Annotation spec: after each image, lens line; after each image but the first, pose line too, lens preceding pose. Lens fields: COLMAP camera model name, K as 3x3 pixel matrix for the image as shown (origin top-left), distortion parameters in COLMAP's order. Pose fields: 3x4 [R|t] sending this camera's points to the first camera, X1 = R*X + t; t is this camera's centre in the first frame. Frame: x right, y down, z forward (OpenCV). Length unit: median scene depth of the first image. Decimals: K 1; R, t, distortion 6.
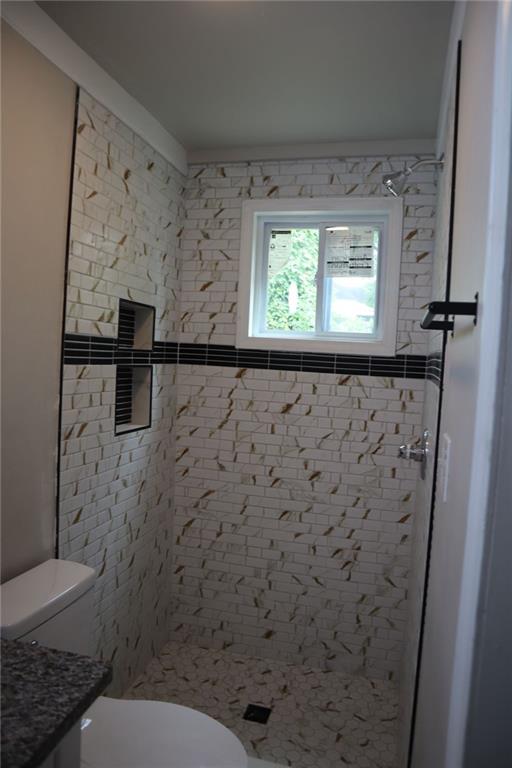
lens RADIAL K [[532.5, 0, 256.0], [0, 532.5, 384.0], [0, 0, 1]] dist [-0.124060, 0.071966]
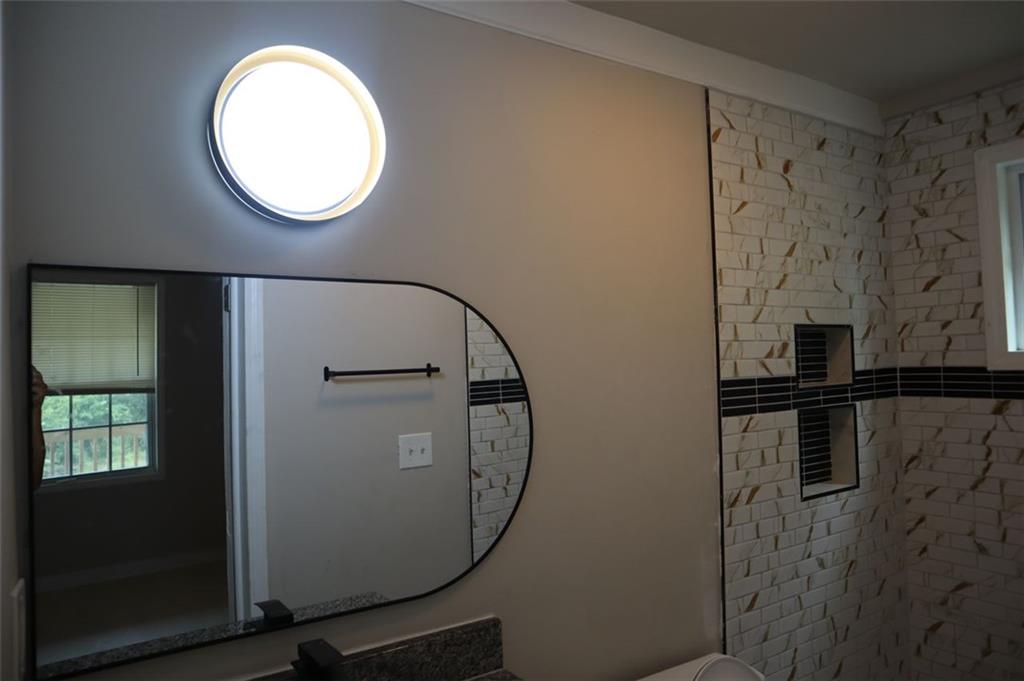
lens RADIAL K [[710.0, 0, 512.0], [0, 710.0, 340.5], [0, 0, 1]] dist [-0.124060, 0.071966]
pose [[0.728634, -0.087664, -0.679270, 0.126113], [0.035078, 0.995250, -0.090815, -0.055519], [0.684004, 0.042343, 0.728248, -0.034715]]
